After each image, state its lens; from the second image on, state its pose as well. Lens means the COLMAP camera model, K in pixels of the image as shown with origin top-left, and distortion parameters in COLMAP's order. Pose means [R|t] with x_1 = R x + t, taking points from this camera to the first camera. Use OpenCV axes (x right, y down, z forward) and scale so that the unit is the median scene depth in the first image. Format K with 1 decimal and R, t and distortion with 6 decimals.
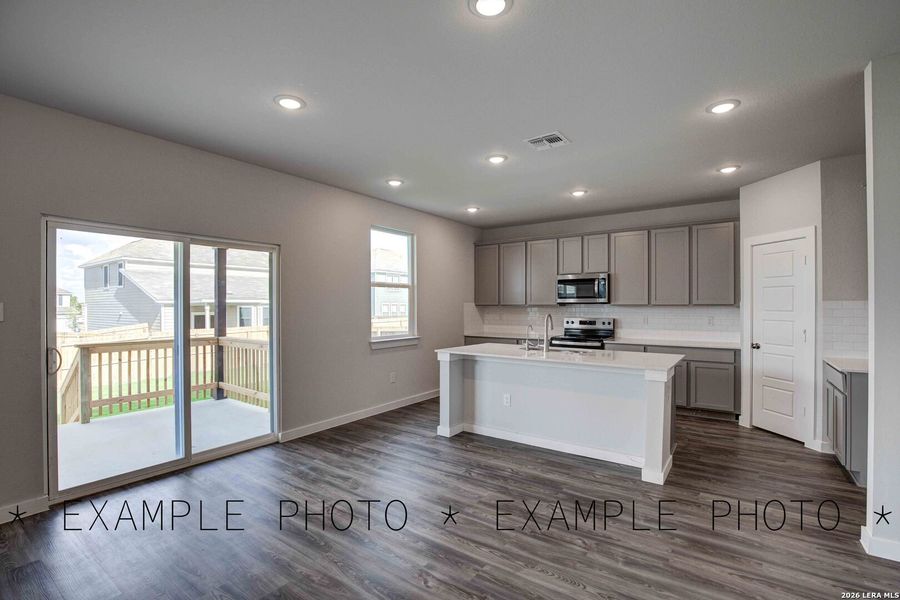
lens RADIAL K [[410.3, 0, 455.4], [0, 410.3, 304.2], [0, 0, 1]] dist [-0.030240, 0.000407]
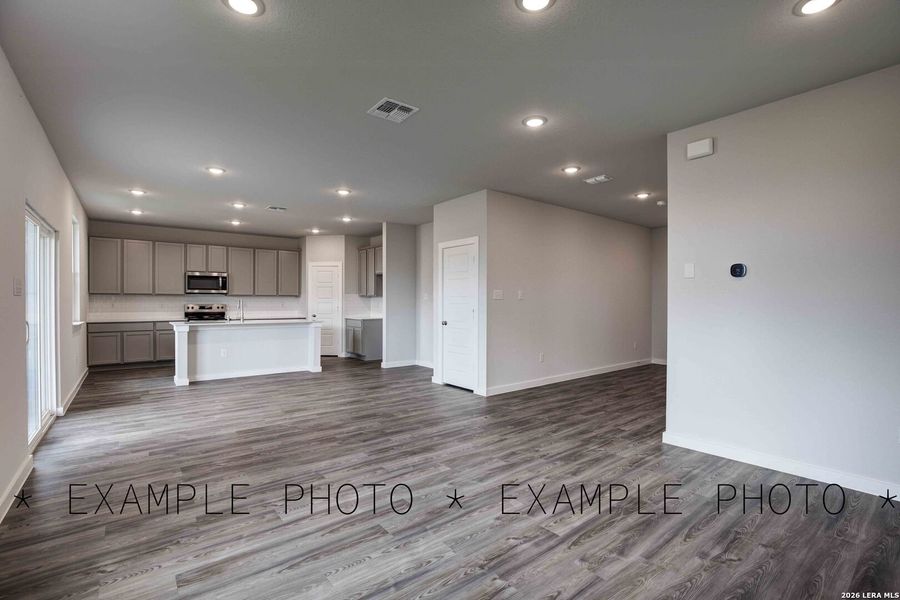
lens RADIAL K [[410.3, 0, 455.4], [0, 410.3, 304.2], [0, 0, 1]] dist [-0.030240, 0.000407]
pose [[0.279719, -0.003369, 0.960076, -0.997702], [-0.005519, 0.999972, 0.005117, 0.028909], [-0.960066, -0.006730, 0.279692, -0.255480]]
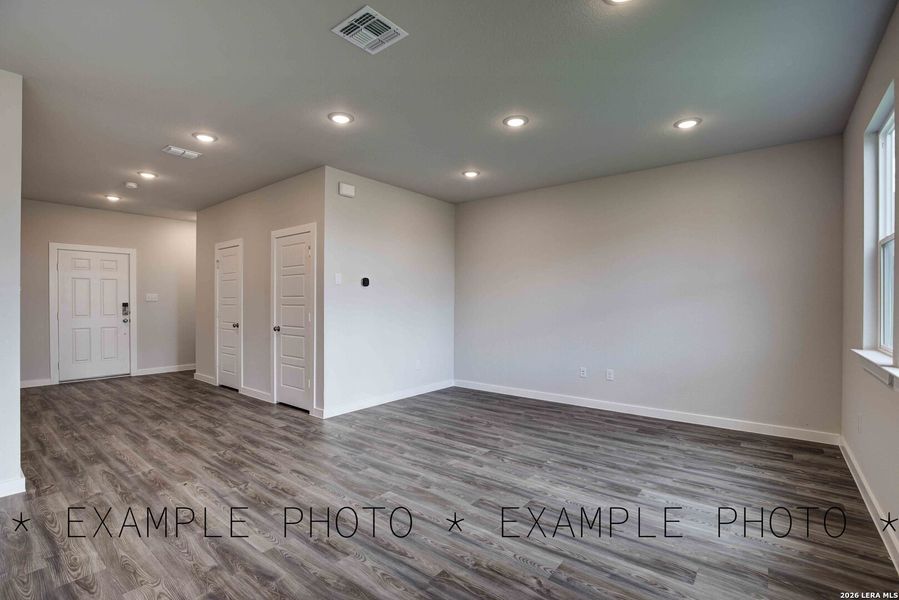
lens RADIAL K [[413.9, 0, 449.5], [0, 413.9, 300.0], [0, 0, 1]] dist [-0.031397, -0.000050]
pose [[-0.997904, -0.001053, 0.064697, -0.503925], [-0.001779, 0.999936, -0.011161, 0.030001], [-0.064681, -0.011253, -0.997843, 0.500419]]
